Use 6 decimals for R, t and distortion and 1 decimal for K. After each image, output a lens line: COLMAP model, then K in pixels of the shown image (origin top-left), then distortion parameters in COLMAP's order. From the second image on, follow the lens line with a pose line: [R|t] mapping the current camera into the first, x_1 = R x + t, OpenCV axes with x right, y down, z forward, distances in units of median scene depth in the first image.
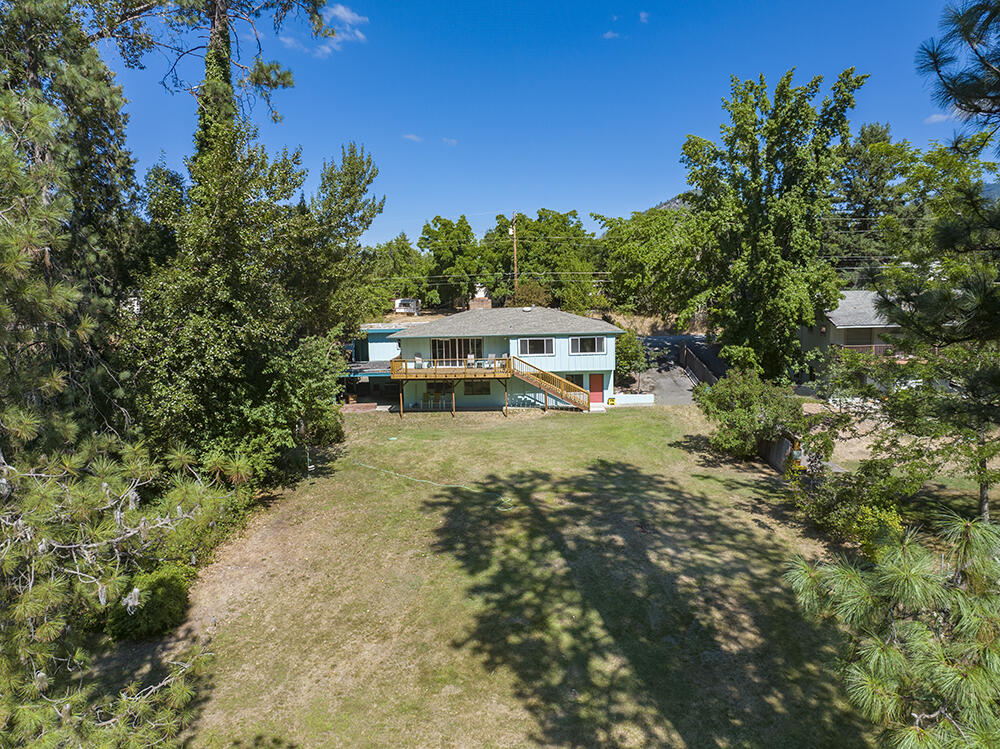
lens RADIAL K [[695.1, 0, 500.0], [0, 695.1, 374.5], [0, 0, 1]] dist [-0.034243, -0.004911]
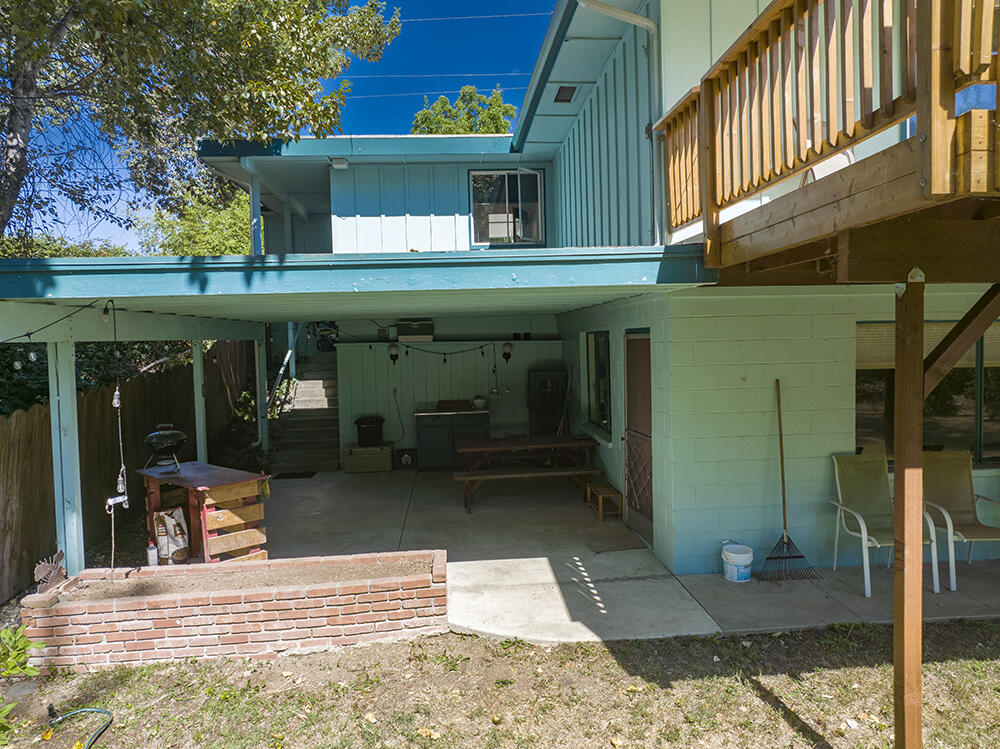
lens RADIAL K [[702.1, 0, 500.1], [0, 702.1, 378.1], [0, 0, 1]] dist [-0.070419, 0.045650]
pose [[0.994478, -0.009391, 0.104528, -0.187295], [0.017185, 0.997117, -0.073910, 0.022116], [-0.103532, 0.075298, 0.991772, 0.918281]]
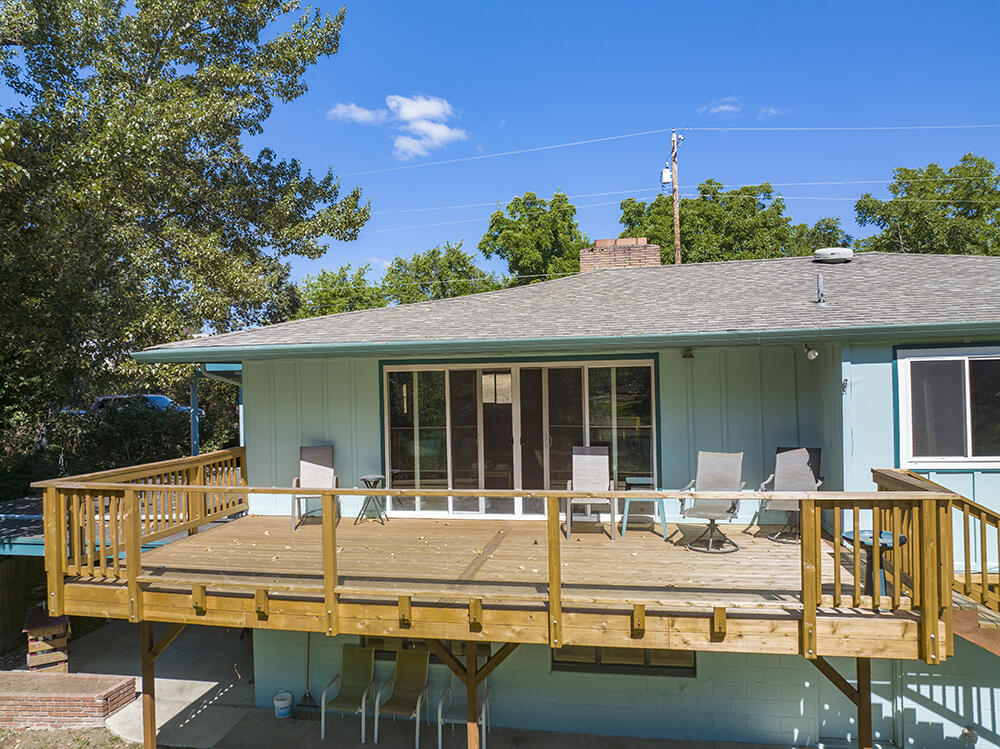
lens RADIAL K [[700.9, 0, 500.0], [0, 700.9, 374.5], [0, 0, 1]] dist [-0.059244, 0.041005]
pose [[0.989490, -0.001476, -0.144591, -0.039541], [-0.017587, 0.991295, -0.130476, -0.025318], [0.143525, 0.131648, 0.980851, 0.833674]]
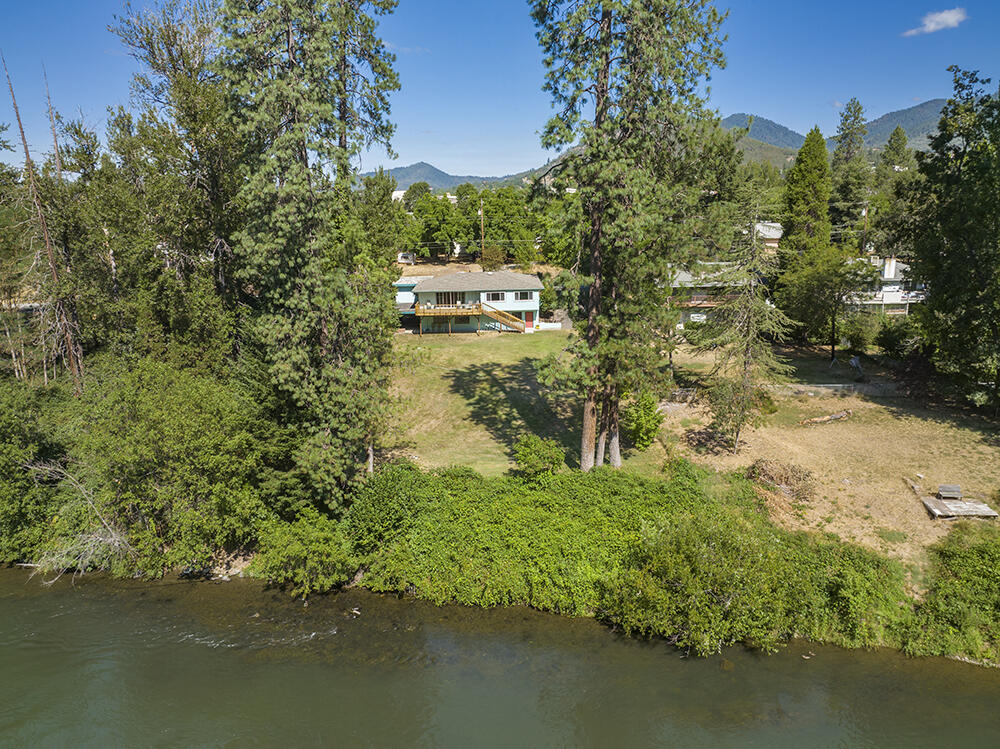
lens RADIAL K [[700.9, 0, 500.0], [0, 700.9, 374.5], [0, 0, 1]] dist [-0.059244, 0.041005]
pose [[0.998758, -0.007917, 0.049184, -0.026127], [0.002058, 0.993006, 0.118050, -0.054230], [-0.049775, -0.117802, 0.991789, -0.818176]]
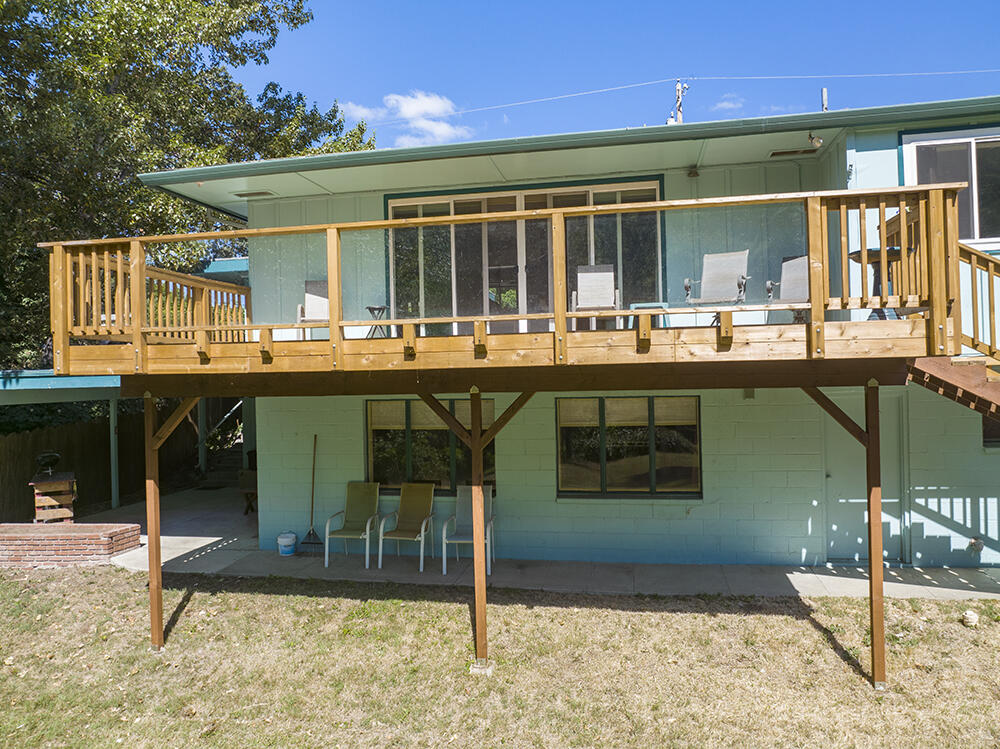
lens RADIAL K [[700.9, 0, 500.0], [0, 700.9, 374.5], [0, 0, 1]] dist [-0.059244, 0.041005]
pose [[0.988453, -0.001061, -0.151525, -0.039630], [-0.018519, 0.991634, -0.127744, 0.021637], [0.150393, 0.129075, 0.980164, 0.839927]]
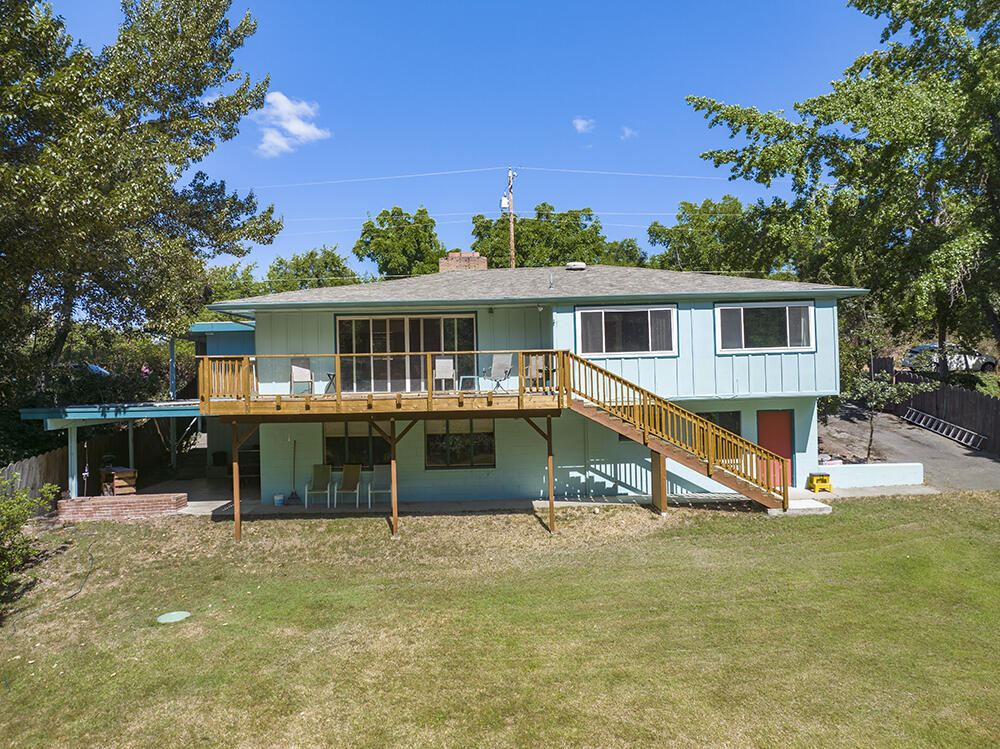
lens RADIAL K [[695.1, 0, 500.0], [0, 695.1, 374.5], [0, 0, 1]] dist [-0.034243, -0.004911]
pose [[0.998317, 0.000116, 0.057989, -0.034211], [0.007792, 0.990662, -0.136121, 0.030886], [-0.057464, 0.136344, 0.988994, 0.647113]]
